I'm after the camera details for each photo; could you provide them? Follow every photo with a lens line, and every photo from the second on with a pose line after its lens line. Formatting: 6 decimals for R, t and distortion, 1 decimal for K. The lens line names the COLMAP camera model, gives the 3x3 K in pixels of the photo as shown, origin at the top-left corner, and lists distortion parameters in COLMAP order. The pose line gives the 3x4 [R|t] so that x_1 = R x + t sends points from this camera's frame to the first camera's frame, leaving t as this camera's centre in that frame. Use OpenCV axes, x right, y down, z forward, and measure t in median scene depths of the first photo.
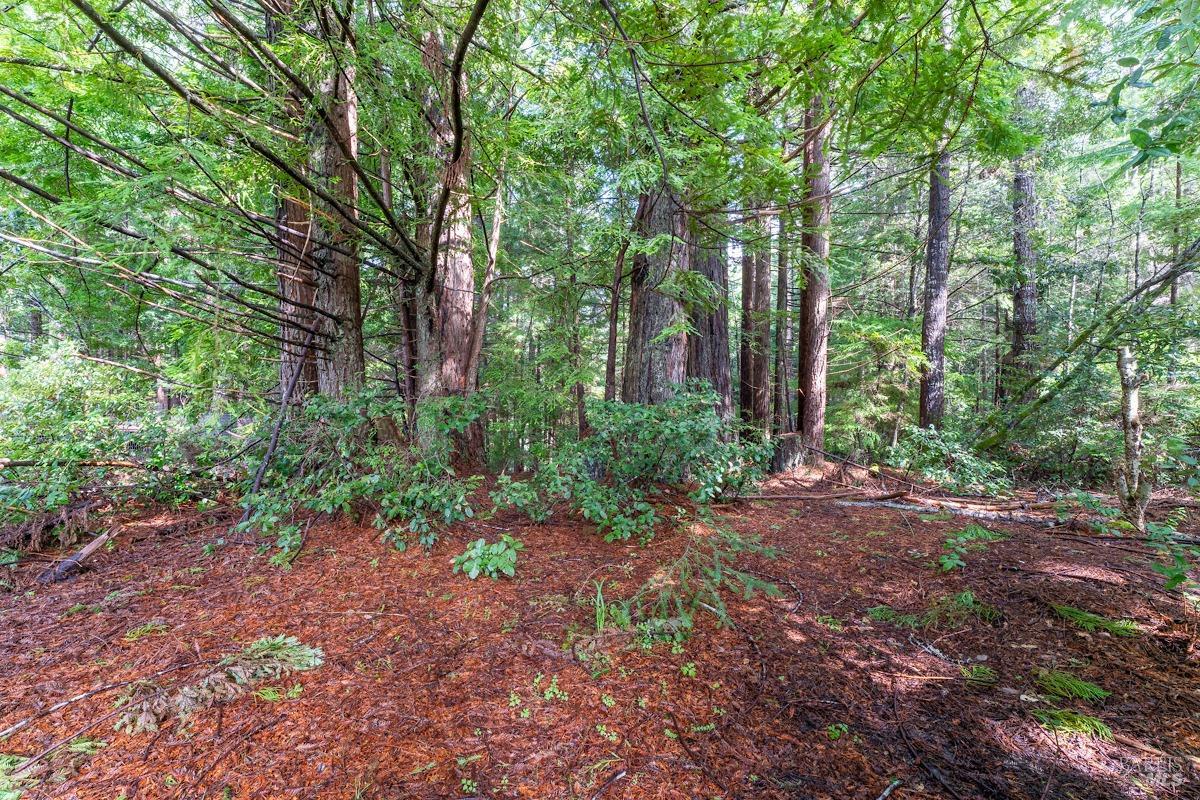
lens RADIAL K [[514.3, 0, 598.7], [0, 514.3, 400.2], [0, 0, 1]] dist [0.000716, 0.000015]
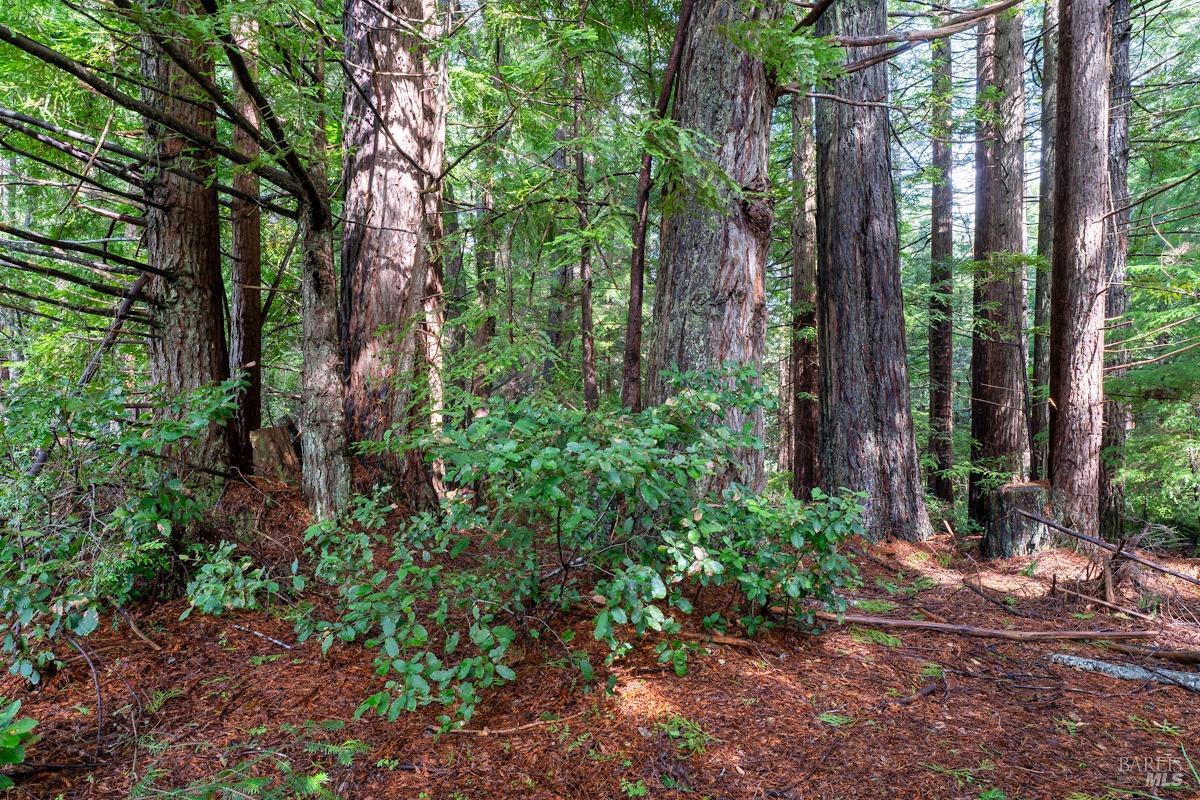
lens RADIAL K [[678.4, 0, 601.1], [0, 678.4, 398.6], [0, 0, 1]] dist [-0.002173, -0.000218]
pose [[0.956867, 0.008731, -0.290394, 0.214259], [-0.019083, 0.999279, -0.032833, 0.012719], [0.289897, 0.036958, 0.956344, 0.293633]]
